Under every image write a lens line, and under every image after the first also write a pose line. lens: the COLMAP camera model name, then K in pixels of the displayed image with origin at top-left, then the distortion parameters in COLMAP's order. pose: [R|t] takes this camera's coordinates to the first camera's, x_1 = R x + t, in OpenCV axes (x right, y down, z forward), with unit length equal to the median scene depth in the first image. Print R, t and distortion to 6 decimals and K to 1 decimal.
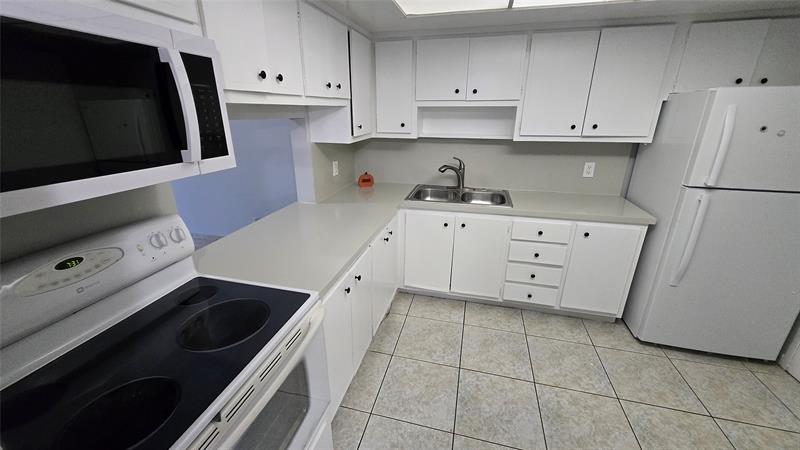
lens RADIAL K [[313.8, 0, 396.1], [0, 313.8, 220.7], [0, 0, 1]] dist [0.000886, 0.000094]
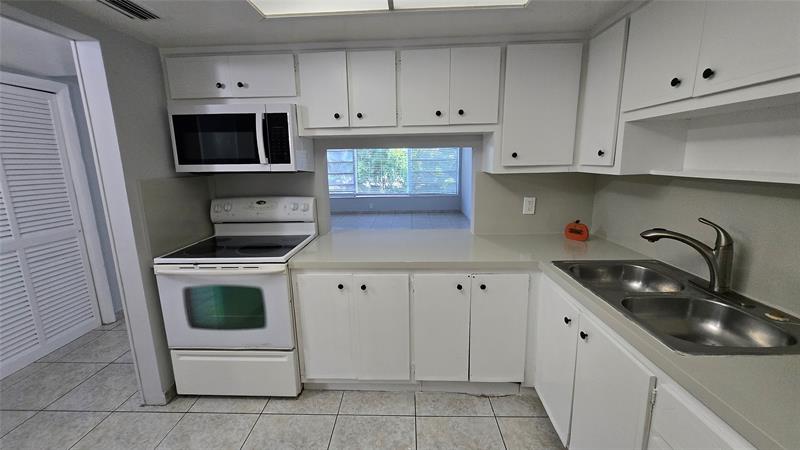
lens RADIAL K [[315.3, 0, 396.9], [0, 315.3, 224.3], [0, 0, 1]] dist [-0.000392, 0.000074]
pose [[0.214457, 0.189740, -0.958127, 0.848116], [-0.309689, 0.943546, 0.117535, -0.172881], [0.926338, 0.271515, 0.261110, 0.731843]]
